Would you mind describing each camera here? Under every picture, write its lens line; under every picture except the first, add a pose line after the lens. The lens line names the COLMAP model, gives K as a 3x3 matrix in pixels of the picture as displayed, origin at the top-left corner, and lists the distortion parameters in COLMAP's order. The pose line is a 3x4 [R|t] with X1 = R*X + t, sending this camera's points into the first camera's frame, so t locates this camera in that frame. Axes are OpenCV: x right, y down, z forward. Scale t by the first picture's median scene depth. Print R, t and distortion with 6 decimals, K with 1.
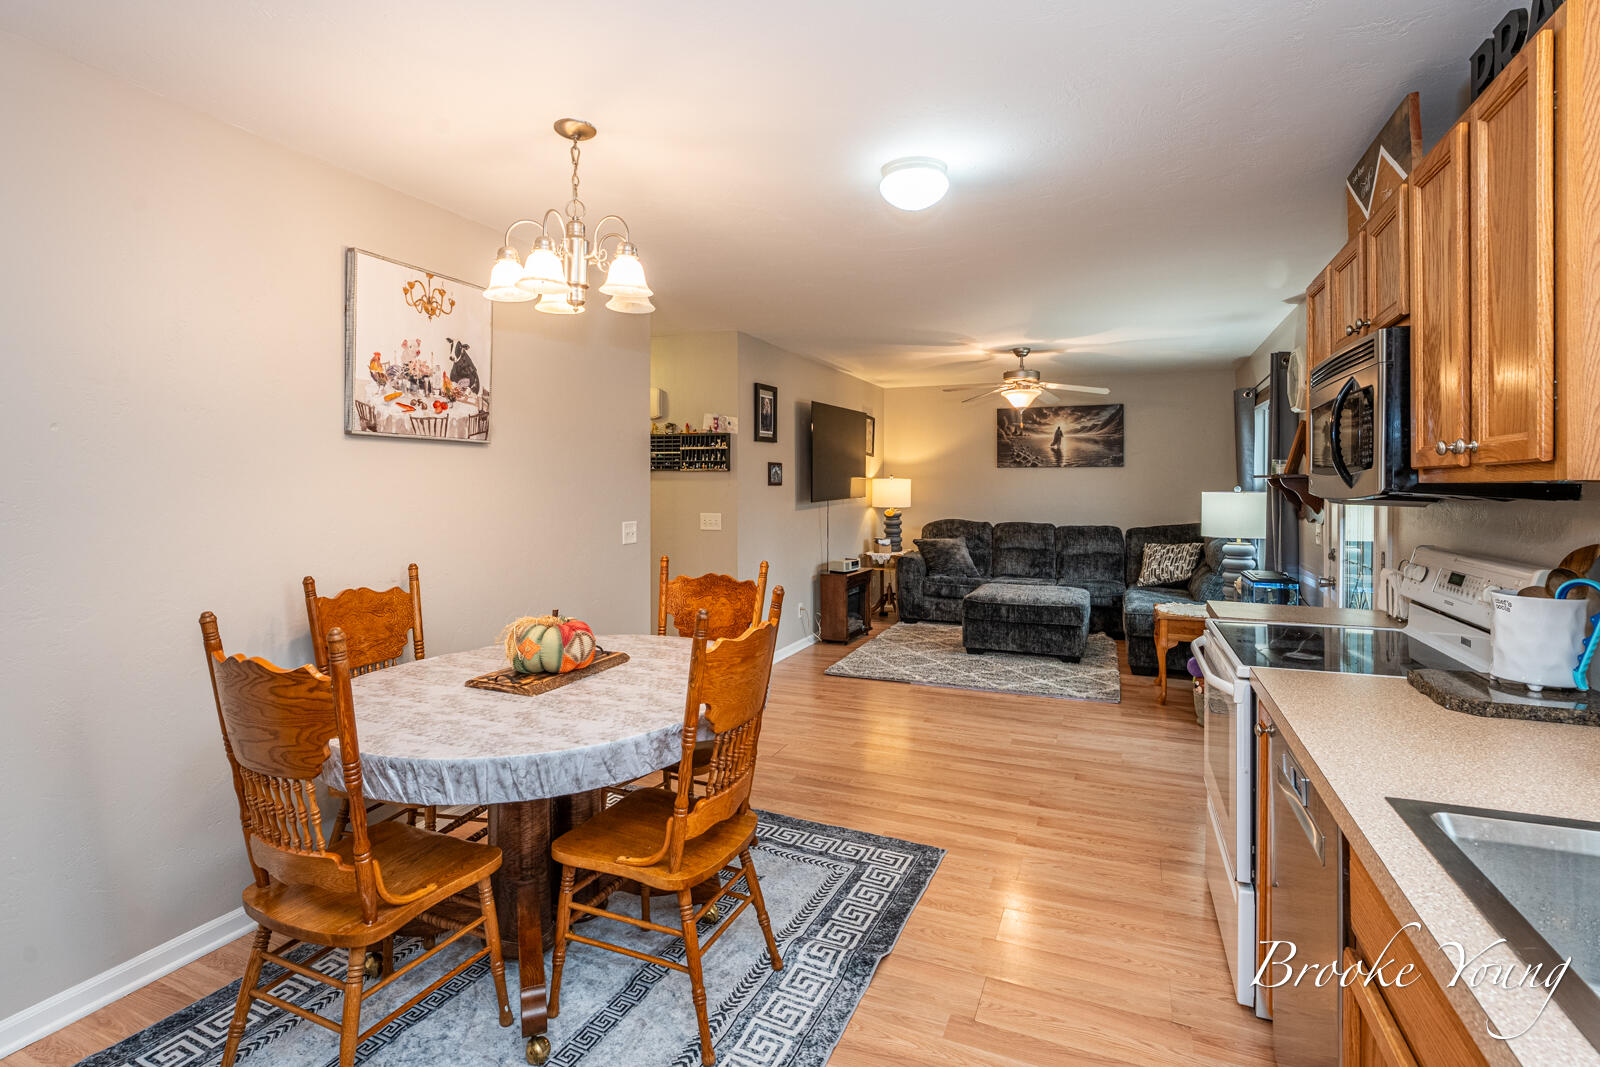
lens RADIAL K [[785.8, 0, 776.5], [0, 785.8, 488.8], [0, 0, 1]] dist [0.001055, 0.000008]
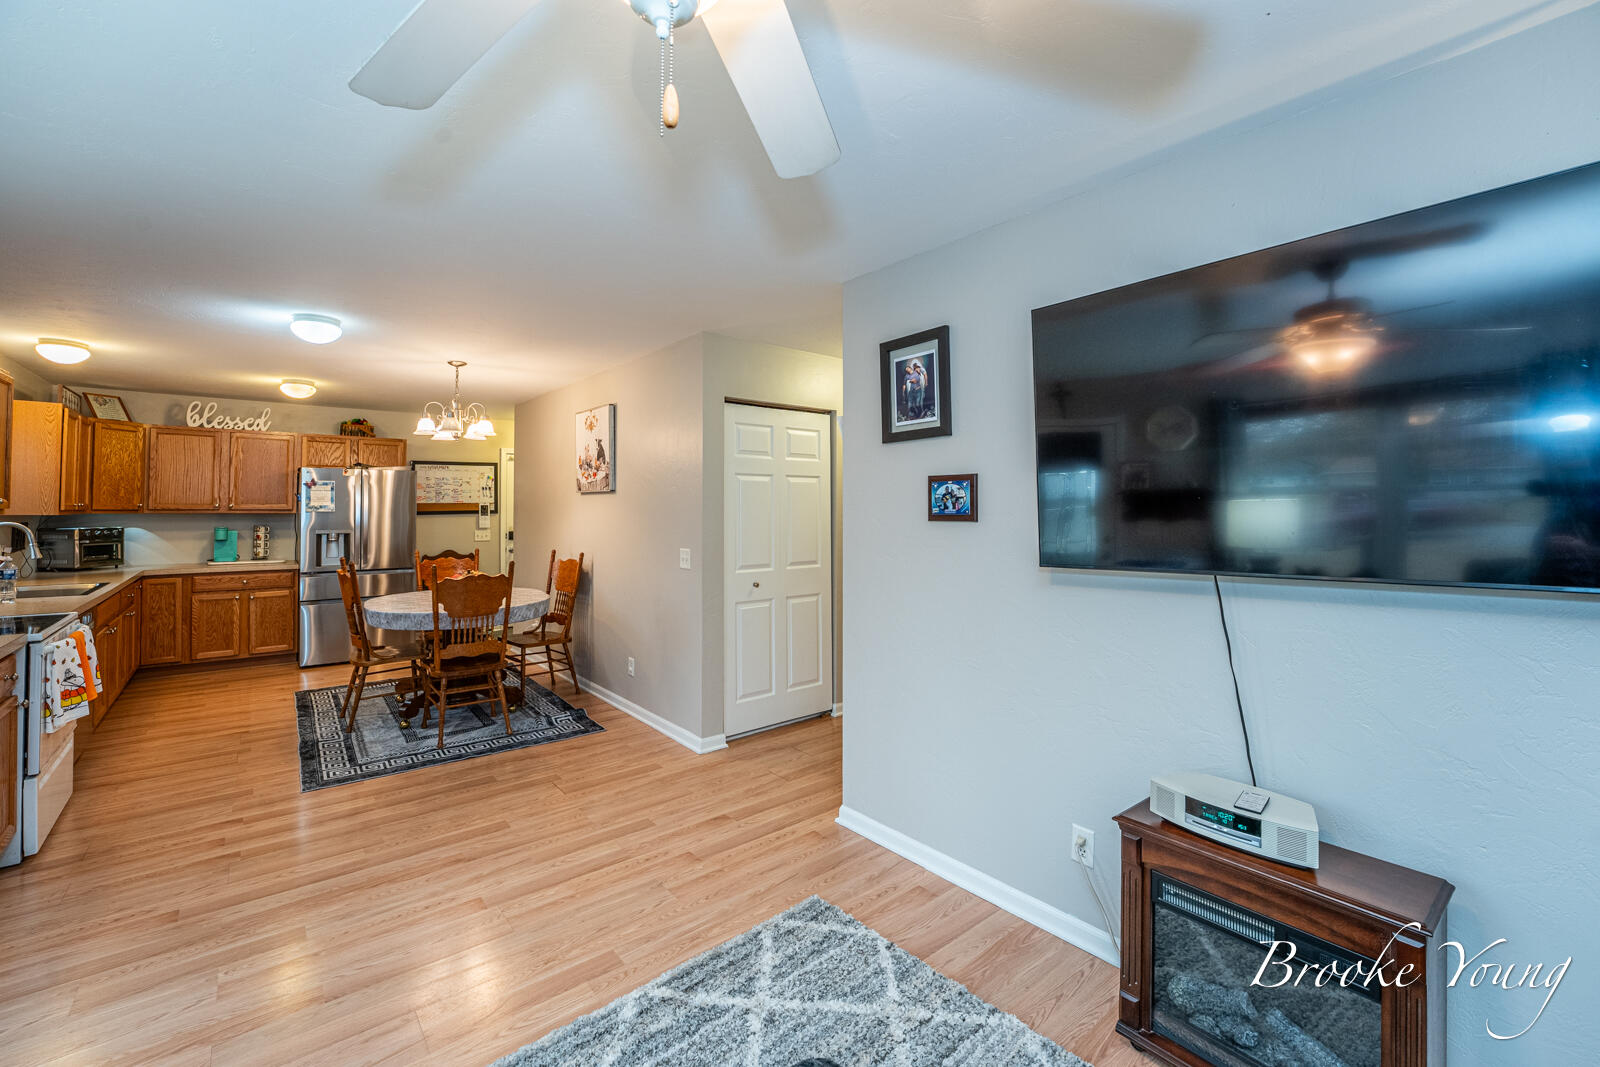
lens RADIAL K [[654.7, 0, 800.2], [0, 654.7, 492.8], [0, 0, 1]] dist [-0.026611, 0.002819]
pose [[-0.430691, -0.025276, -0.902145, 0.327932], [-0.005535, 0.999663, -0.025366, -0.008746], [0.902482, -0.005931, -0.430686, 0.867066]]
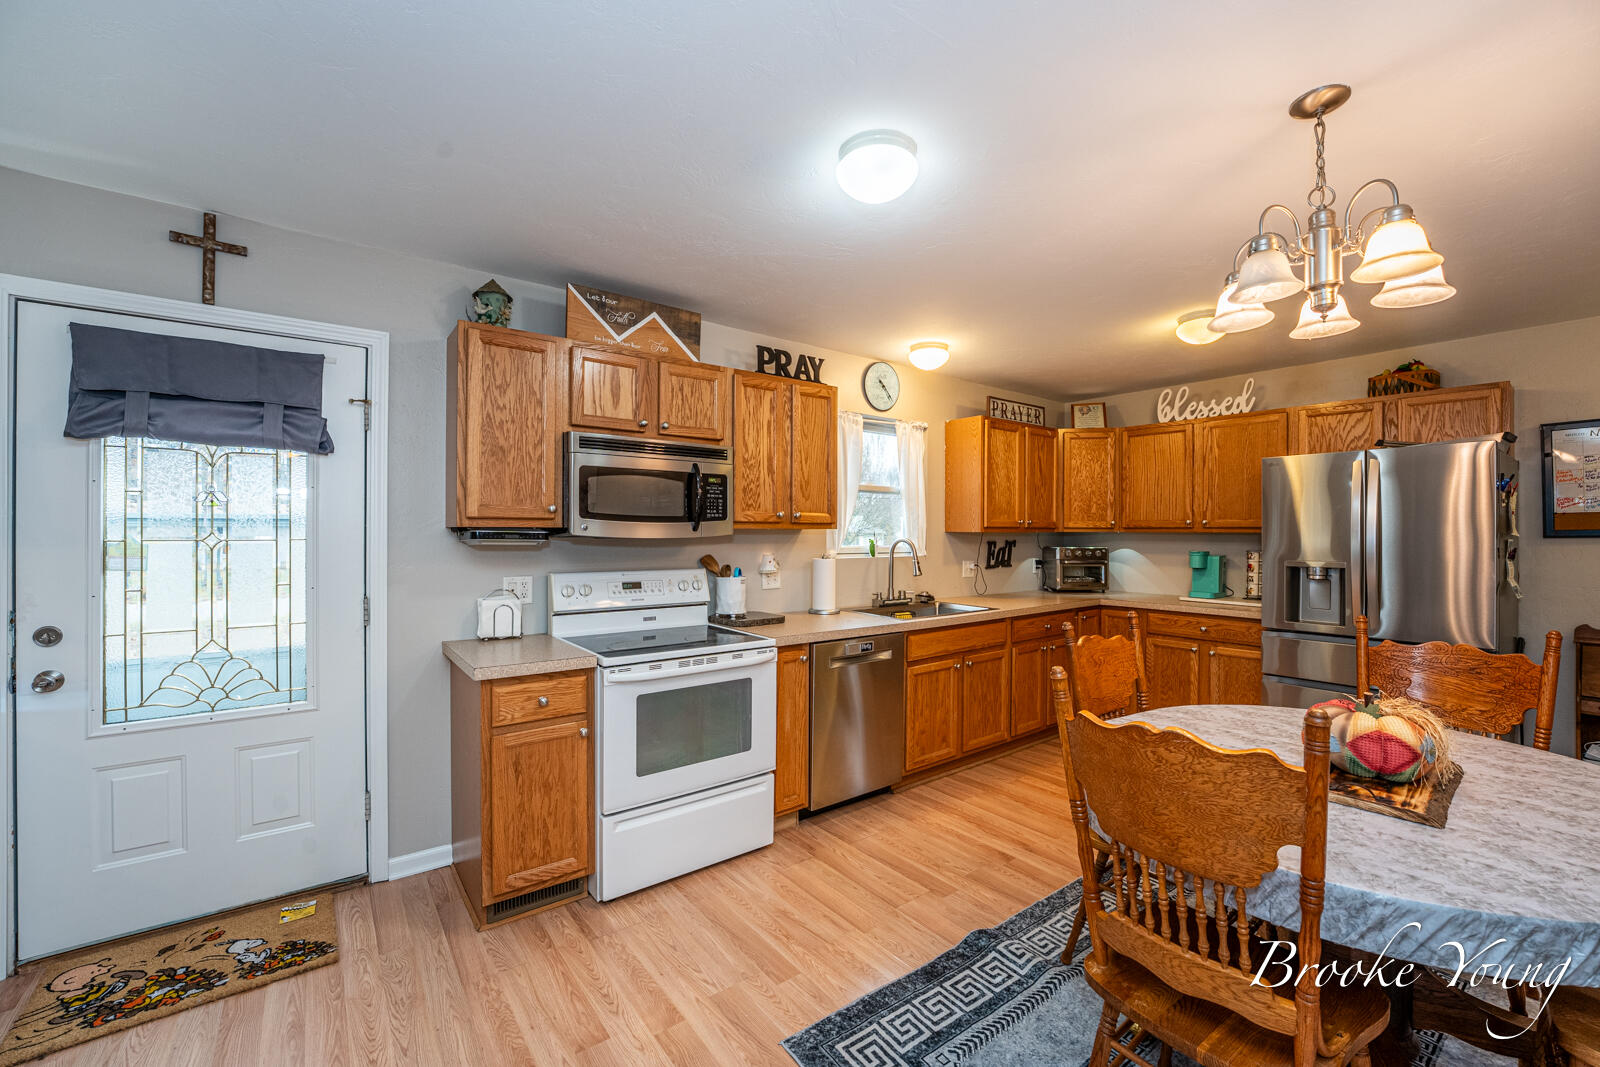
lens RADIAL K [[654.7, 0, 795.1], [0, 654.7, 530.3], [0, 0, 1]] dist [-0.026611, 0.002819]
pose [[-0.881146, -0.004044, 0.472827, -0.026826], [-0.002947, 0.999991, 0.003061, -0.002391], [-0.472836, 0.001303, -0.881150, 0.587723]]
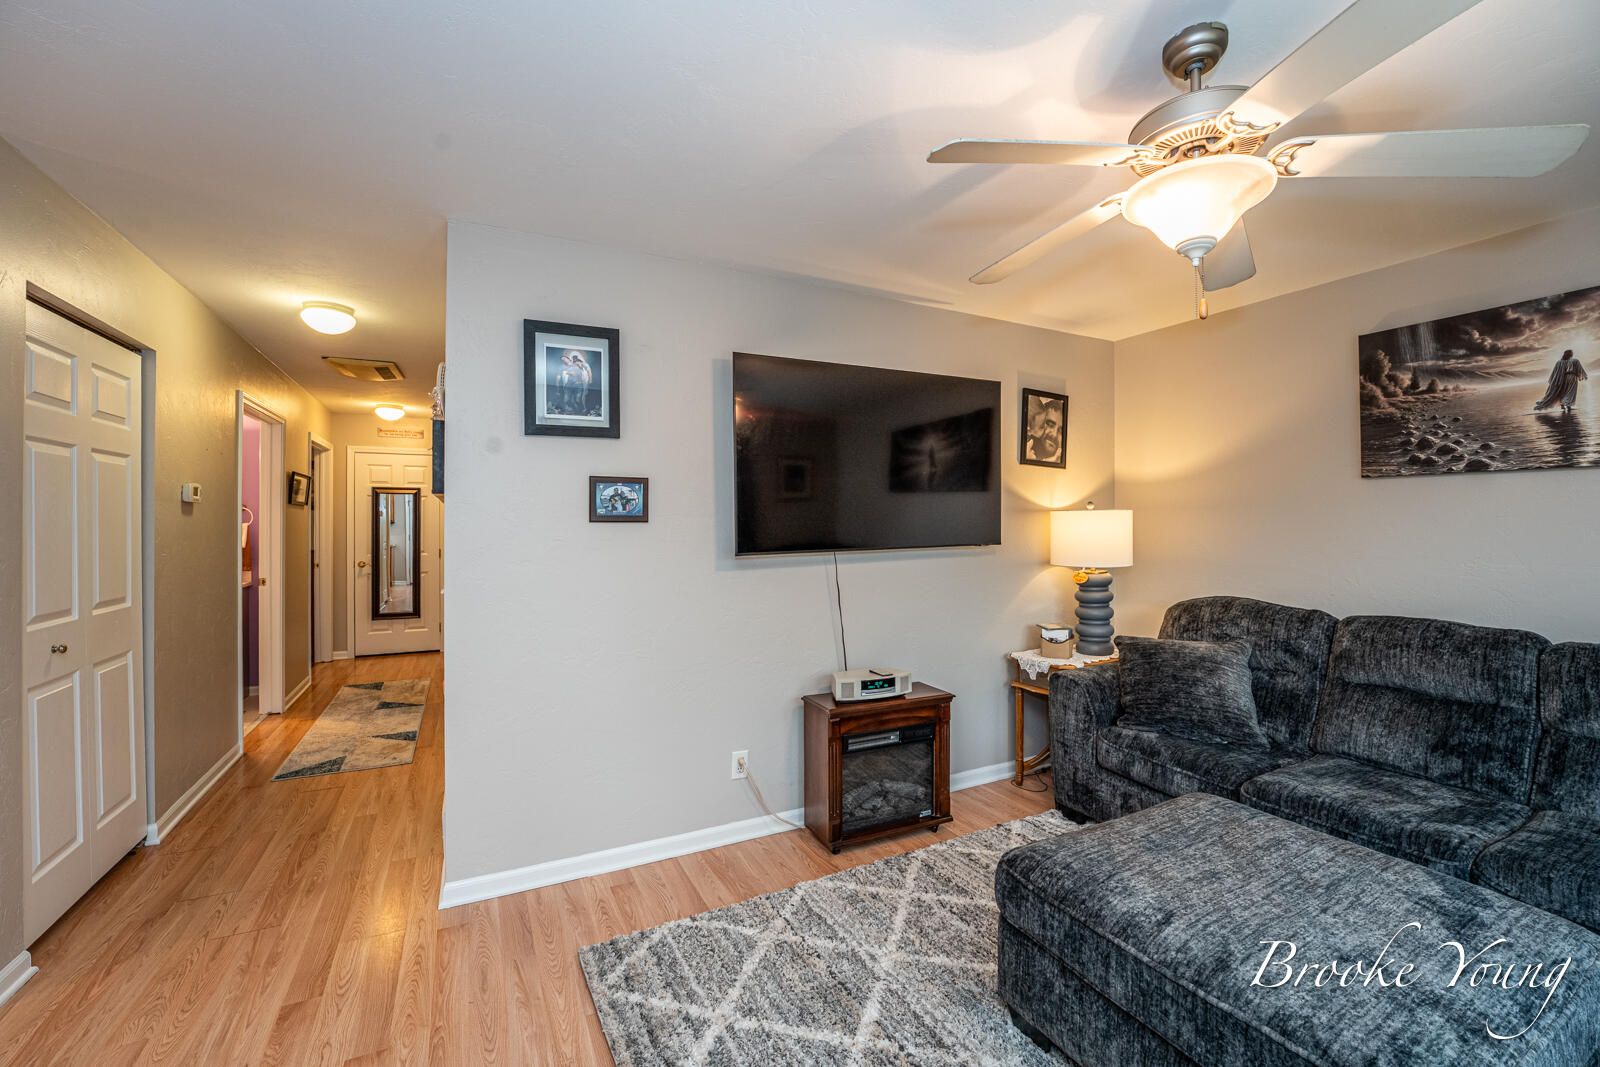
lens RADIAL K [[654.7, 0, 789.5], [0, 654.7, 519.9], [0, 0, 1]] dist [-0.026611, 0.002819]
pose [[0.772516, -0.004414, -0.634980, 0.280701], [-0.002443, 0.999948, -0.009923, -0.001201], [0.634990, 0.009217, 0.772465, 0.589132]]
